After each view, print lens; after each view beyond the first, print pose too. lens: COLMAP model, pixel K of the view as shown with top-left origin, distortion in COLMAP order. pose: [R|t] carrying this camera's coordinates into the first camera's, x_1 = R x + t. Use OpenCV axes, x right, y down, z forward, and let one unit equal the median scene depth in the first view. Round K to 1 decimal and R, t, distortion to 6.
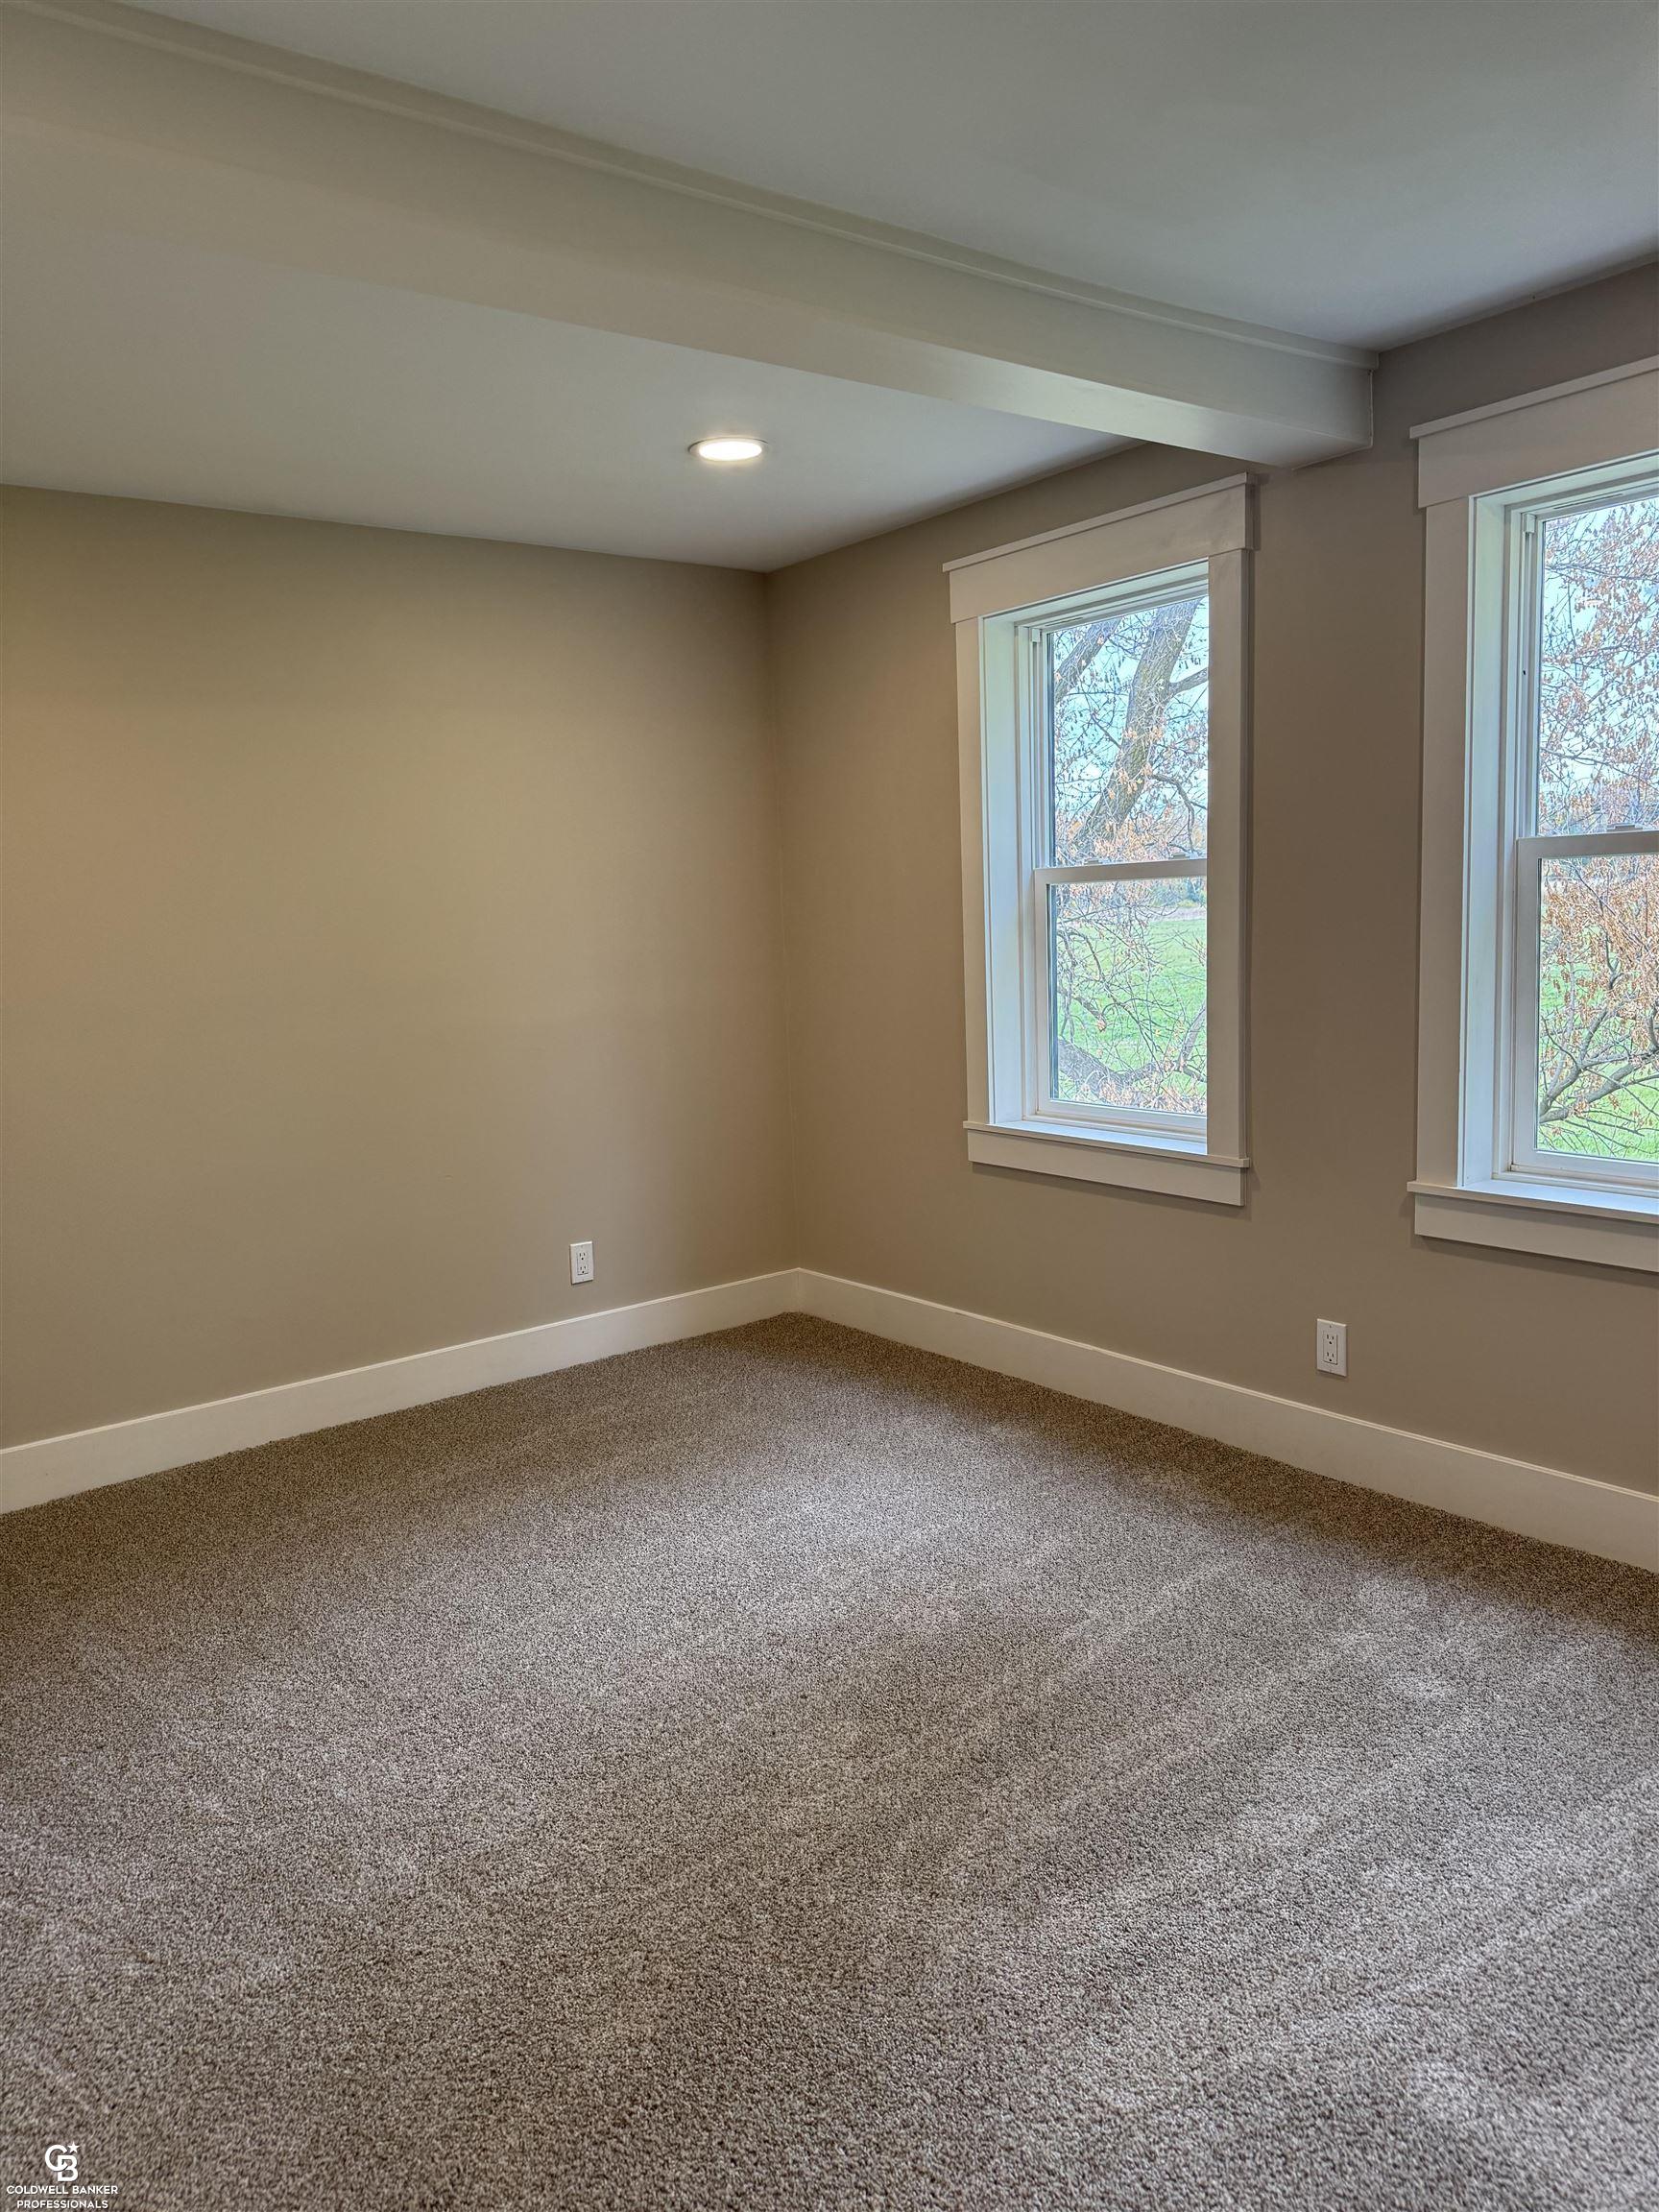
lens RADIAL K [[1566.4, 0, 825.7], [0, 1566.4, 1098.3], [0, 0, 1]] dist [0.051085, -0.056193]
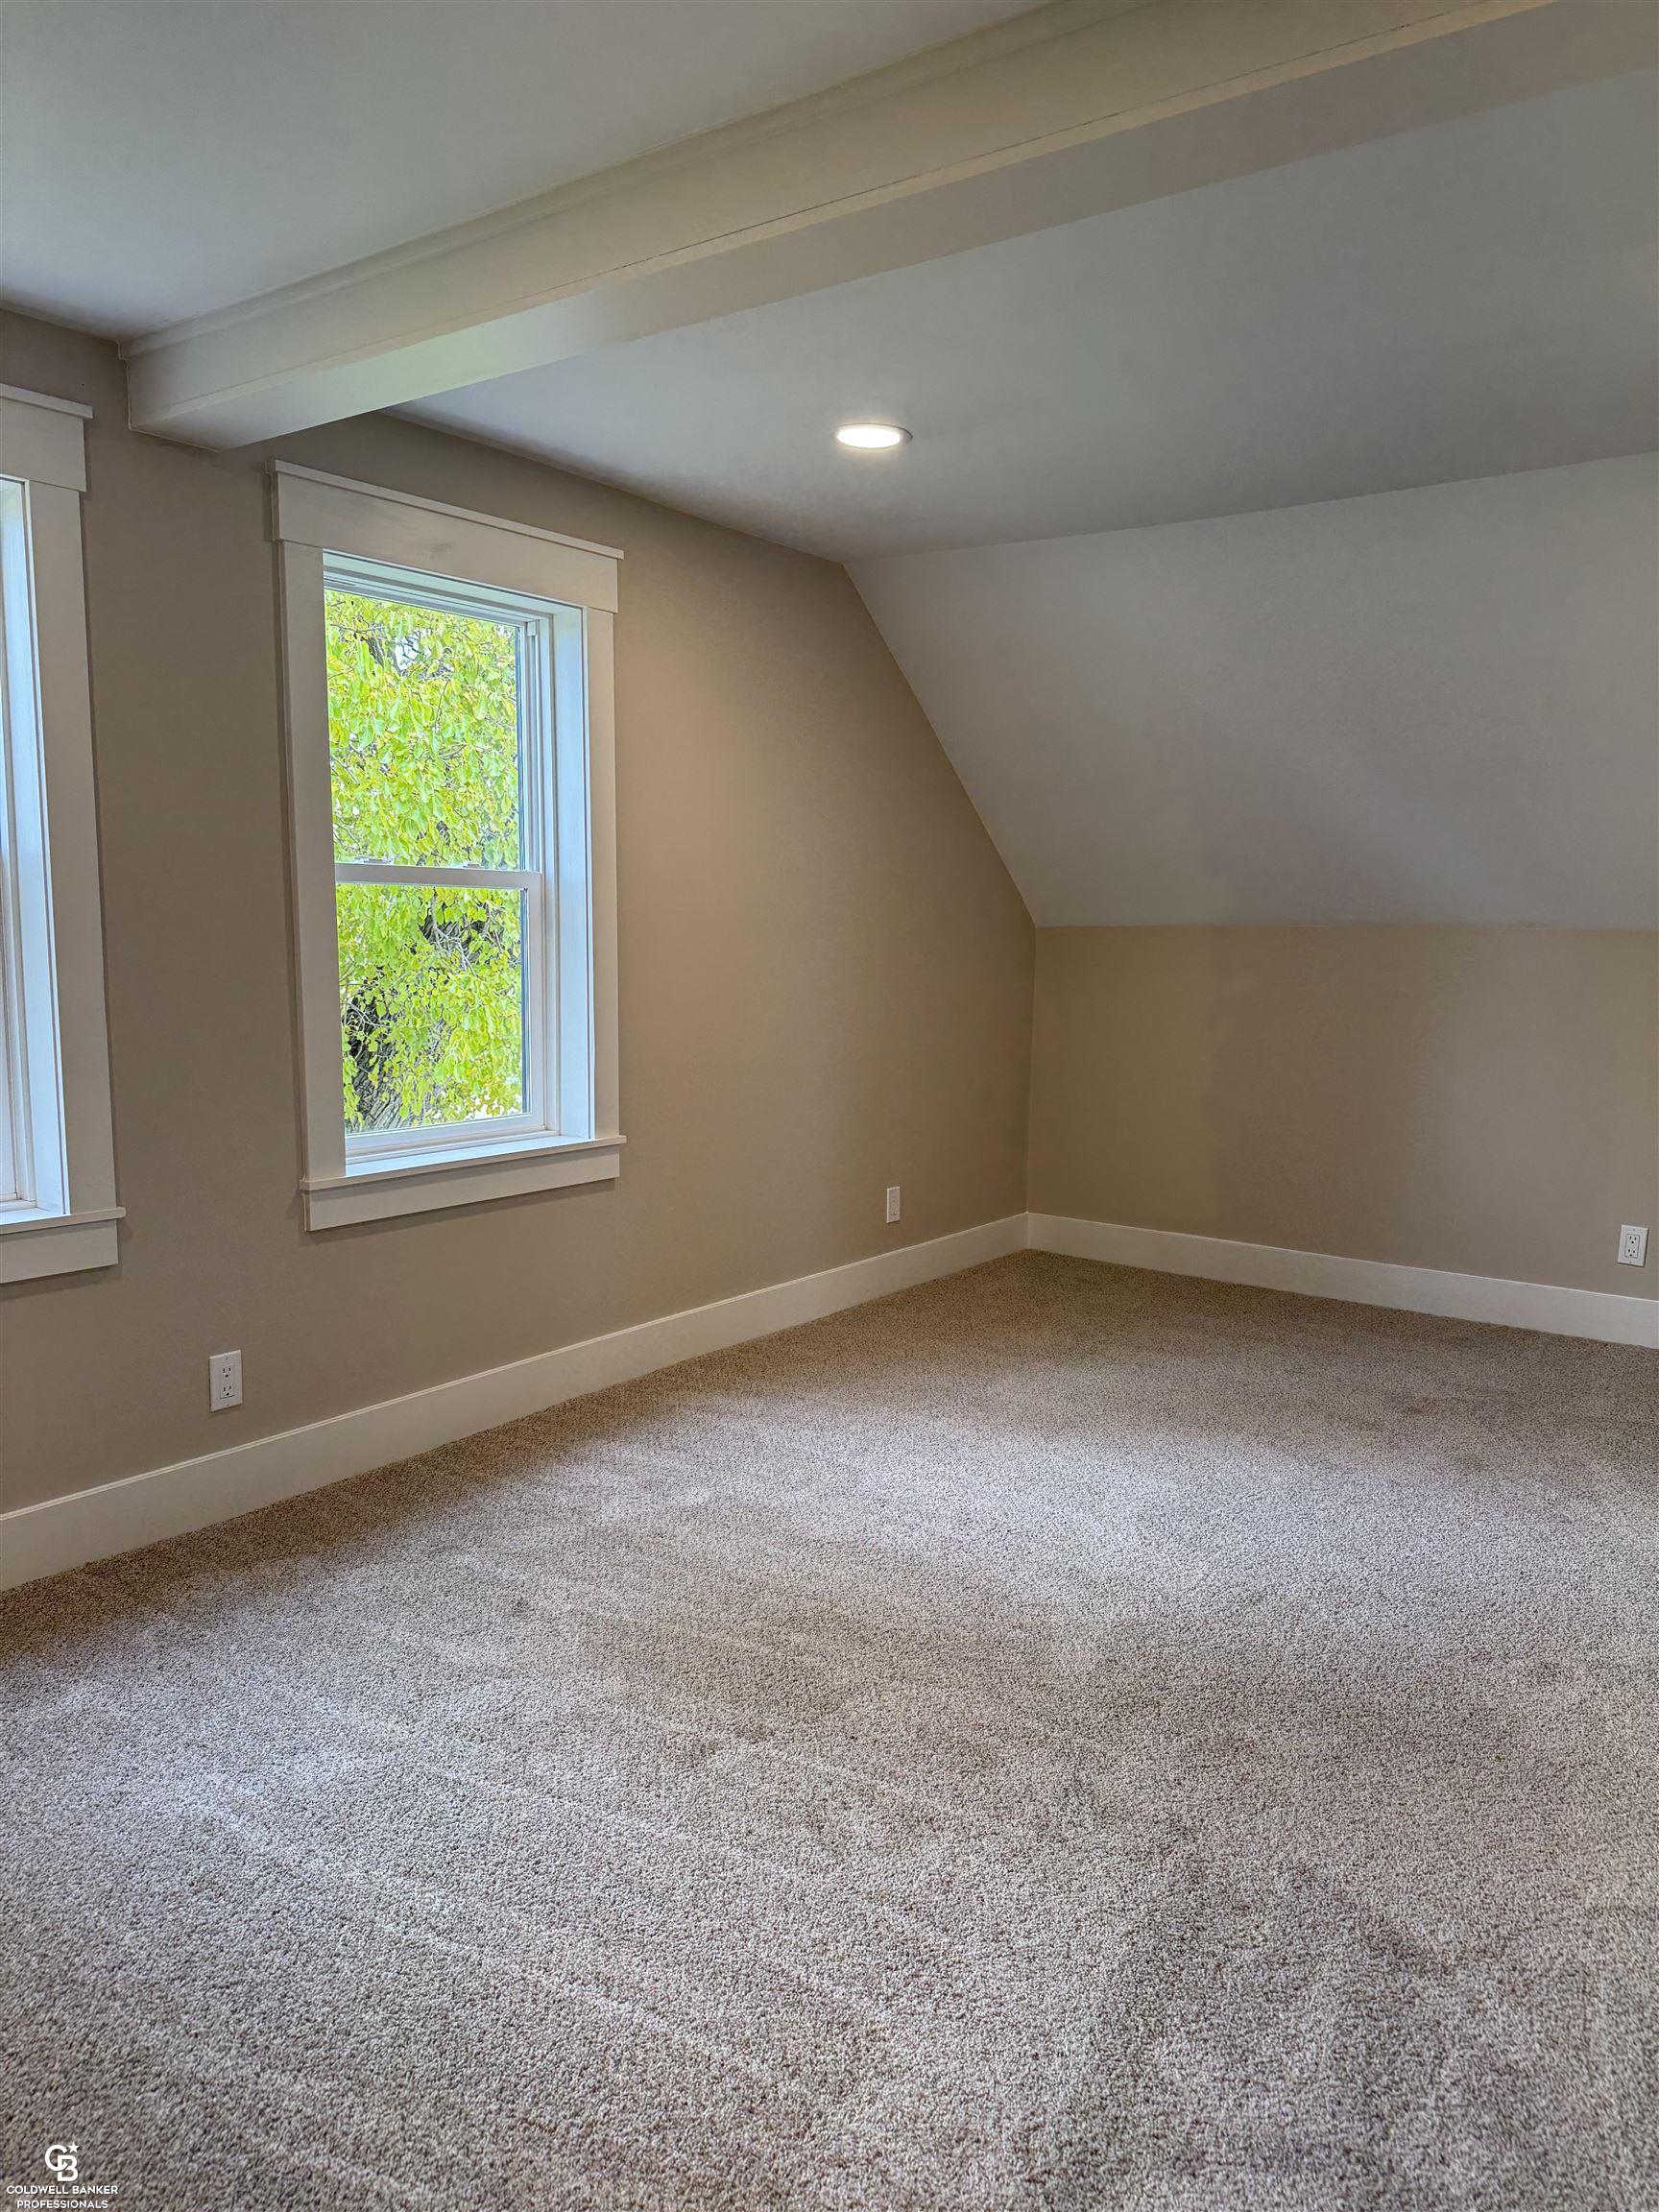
lens RADIAL K [[1581.5, 0, 834.7], [0, 1581.5, 1103.6], [0, 0, 1]] dist [0.063104, -0.035577]
pose [[-0.252041, -0.079520, 0.964444, -0.717132], [0.132799, 0.984347, 0.115866, -0.071229], [-0.958561, 0.157281, -0.237536, 0.900214]]
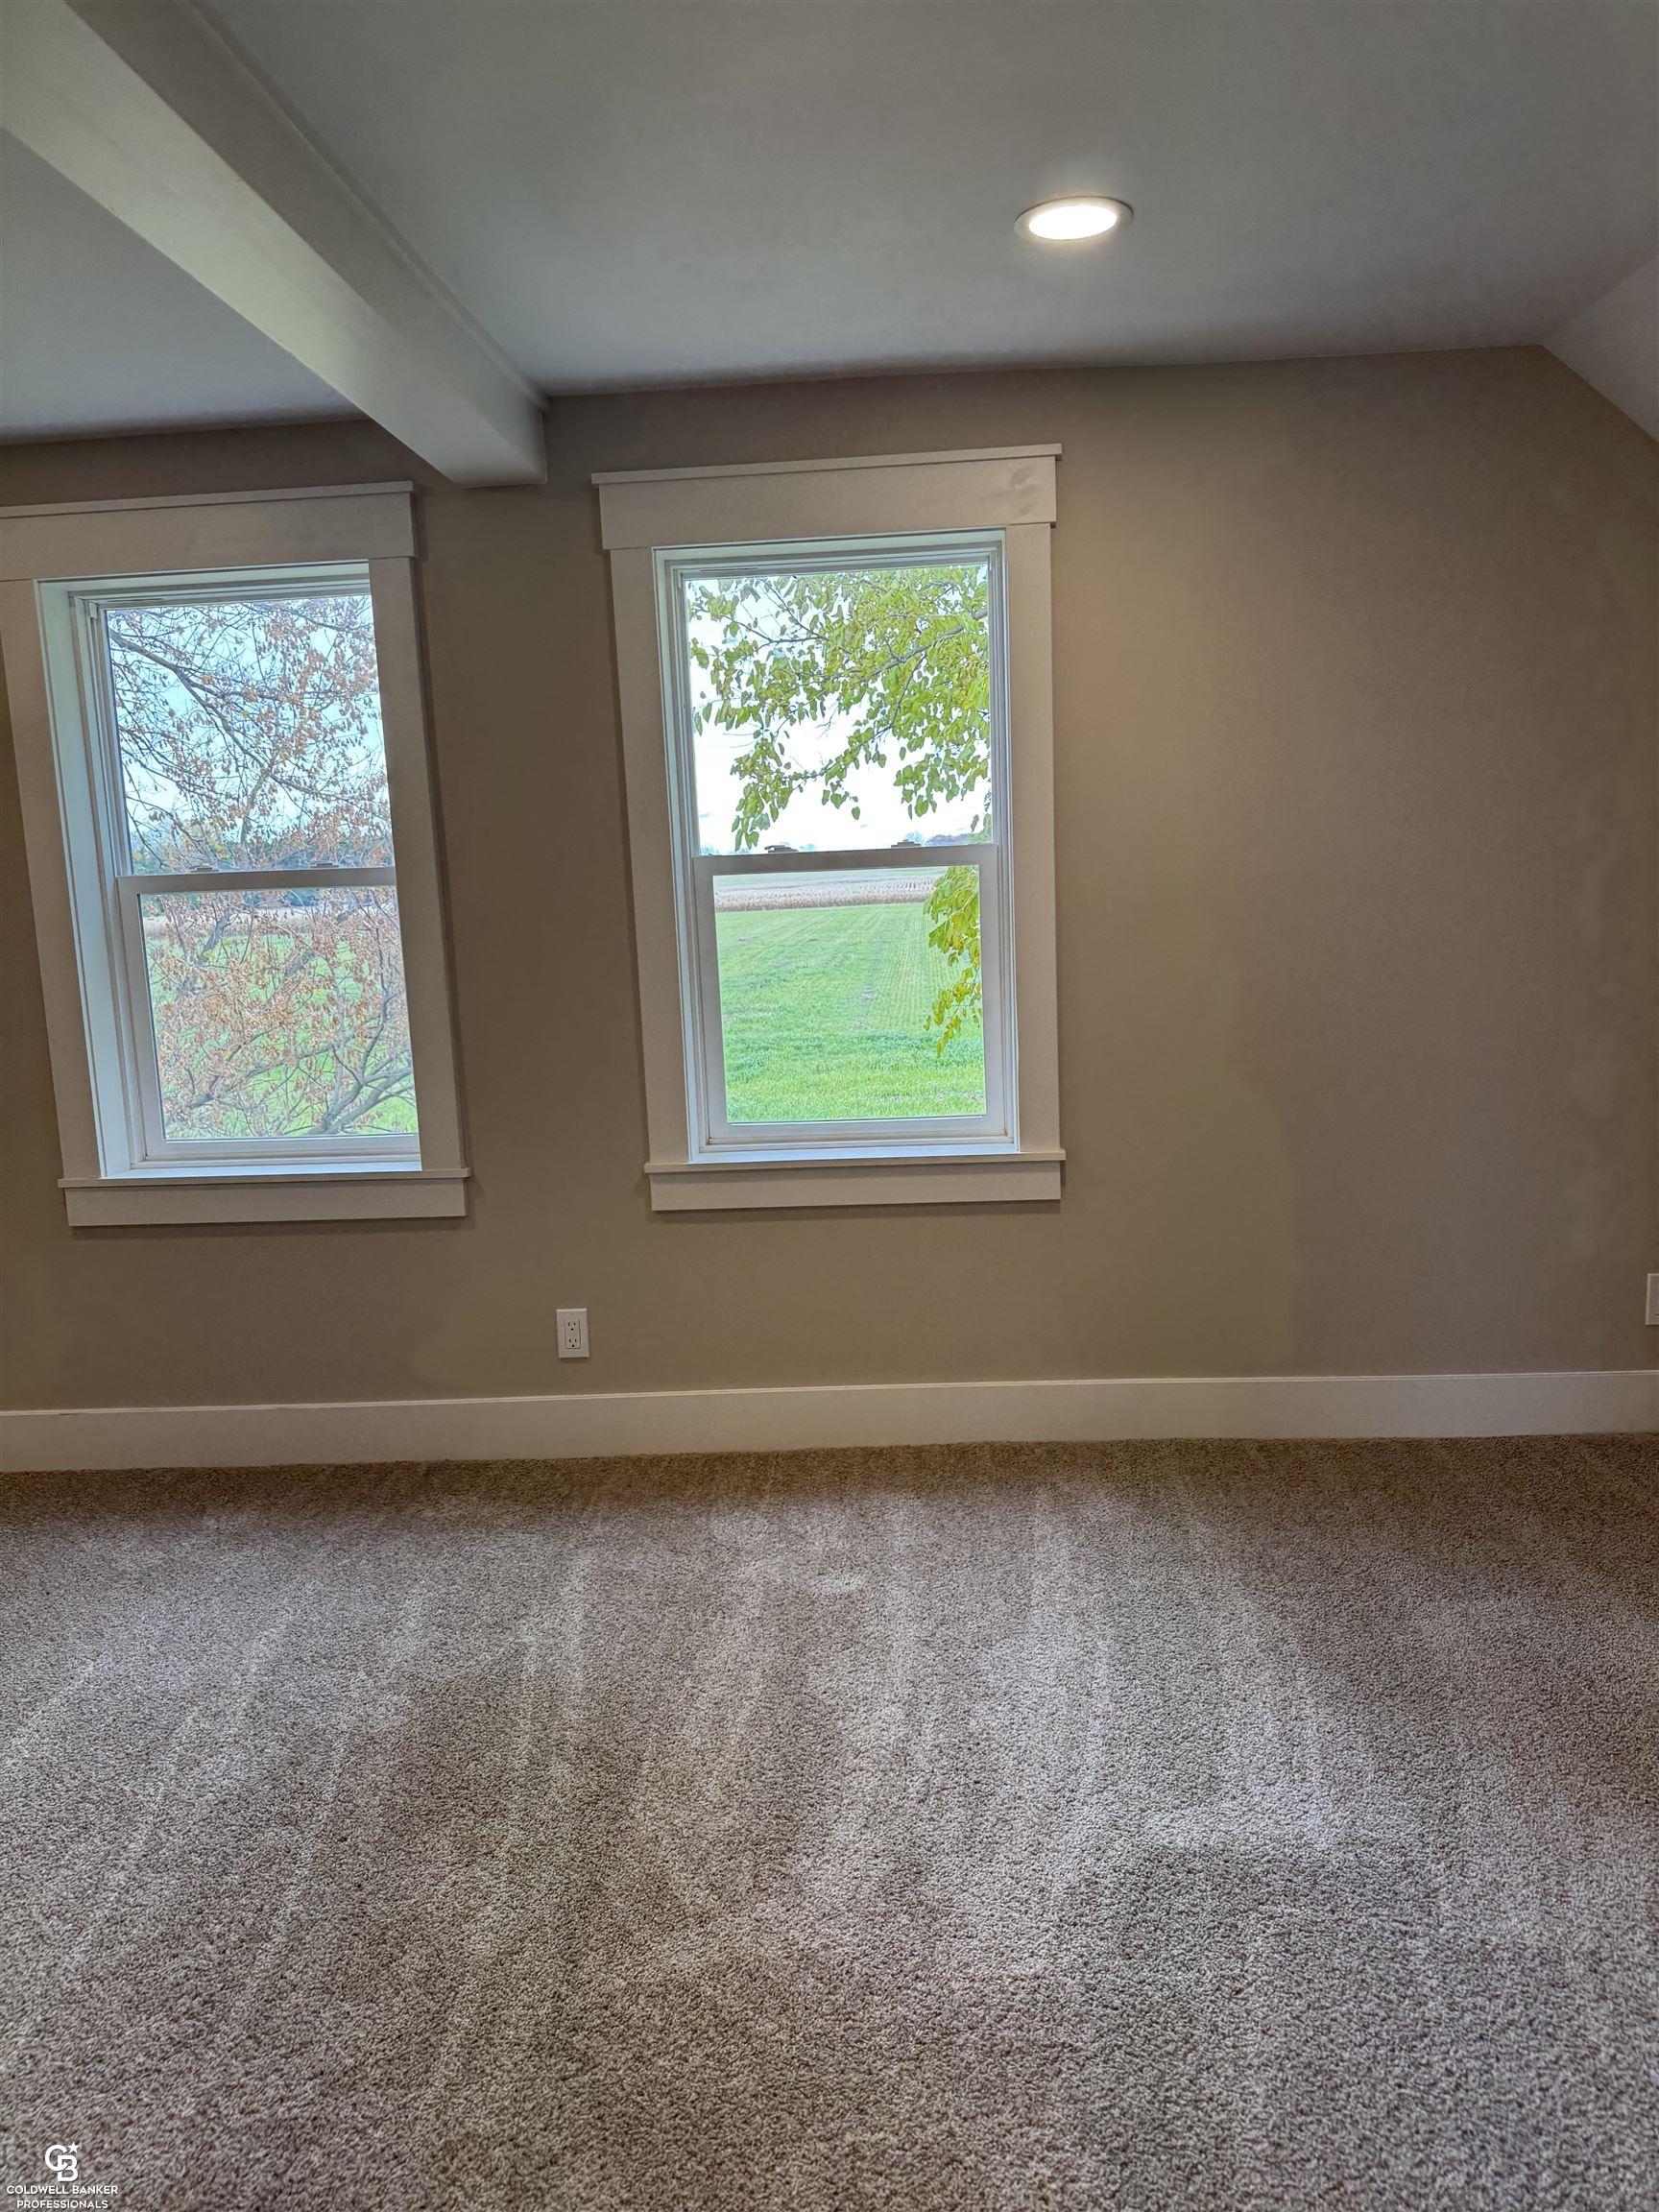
lens RADIAL K [[1583.0, 0, 819.5], [0, 1583.0, 1106.9], [0, 0, 1]] dist [0.000013, -0.001192]
pose [[0.676501, -0.110076, 0.728169, -0.334931], [0.123822, 0.991691, 0.034876, -0.008278], [-0.725958, 0.066570, 0.684510, 0.162544]]
